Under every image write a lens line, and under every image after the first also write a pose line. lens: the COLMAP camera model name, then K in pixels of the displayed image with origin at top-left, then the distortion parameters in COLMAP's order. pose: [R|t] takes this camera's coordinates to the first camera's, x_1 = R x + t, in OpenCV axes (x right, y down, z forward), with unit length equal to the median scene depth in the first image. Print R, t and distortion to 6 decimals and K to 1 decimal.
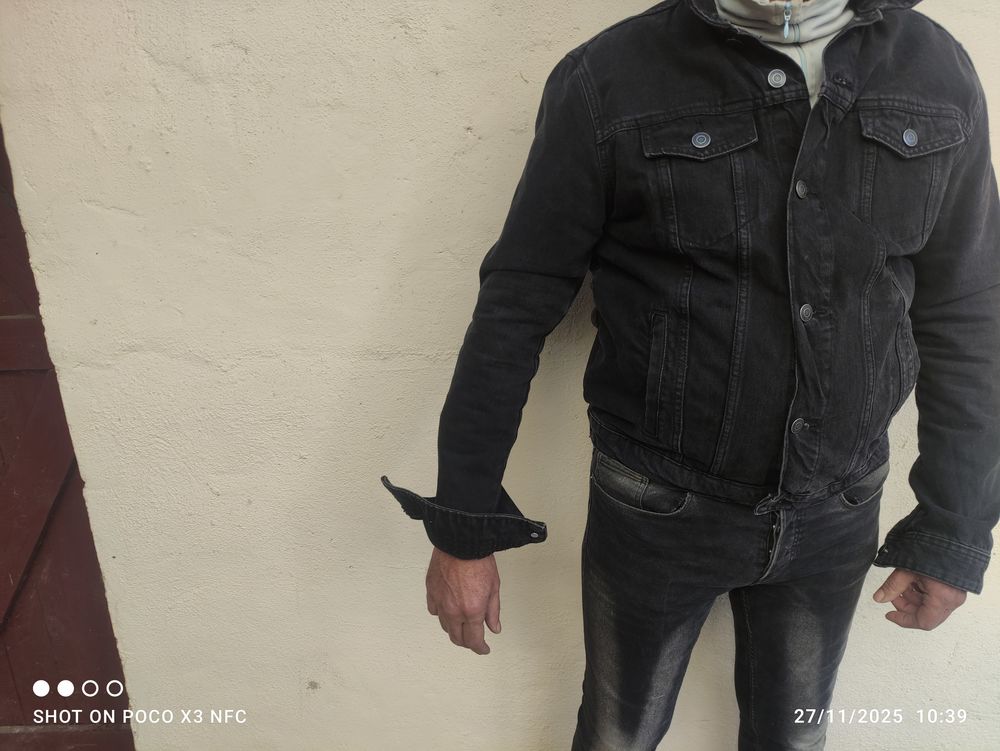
lens RADIAL K [[727.5, 0, 497.0], [0, 727.5, 375.9], [0, 0, 1]] dist [0.000043, -0.003463]
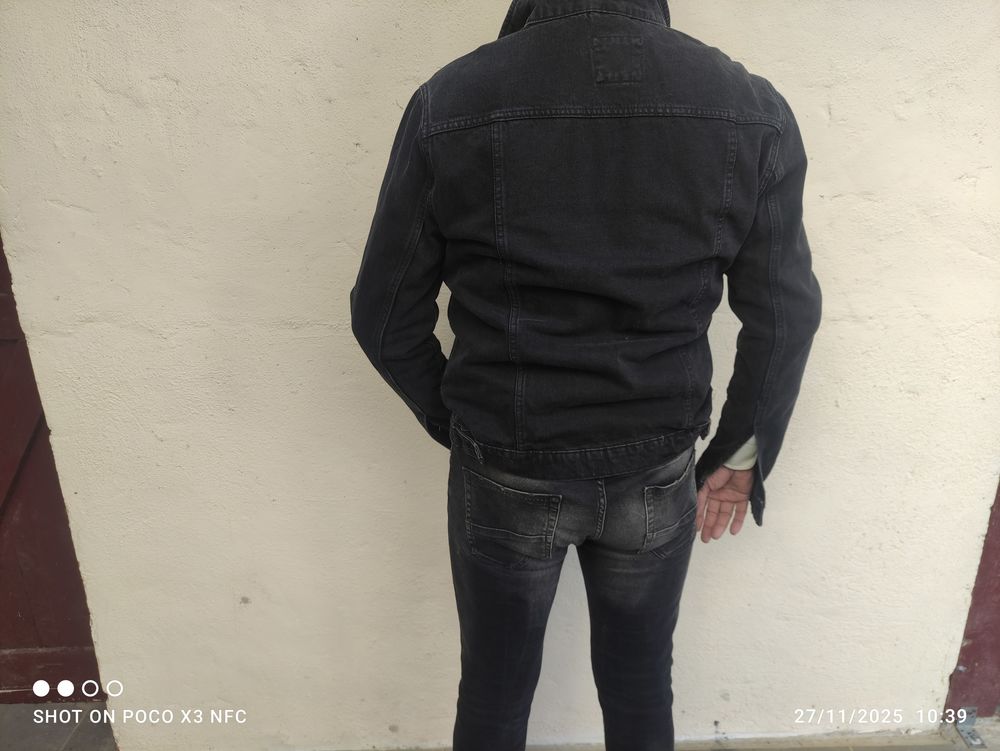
lens RADIAL K [[727.5, 0, 503.2], [0, 727.5, 374.5], [0, 0, 1]] dist [0.000043, -0.003463]
pose [[0.999383, -0.004077, 0.034887, 0.156652], [0.003867, 0.999974, 0.006095, 0.050069], [-0.034911, -0.005956, 0.999373, -0.256538]]
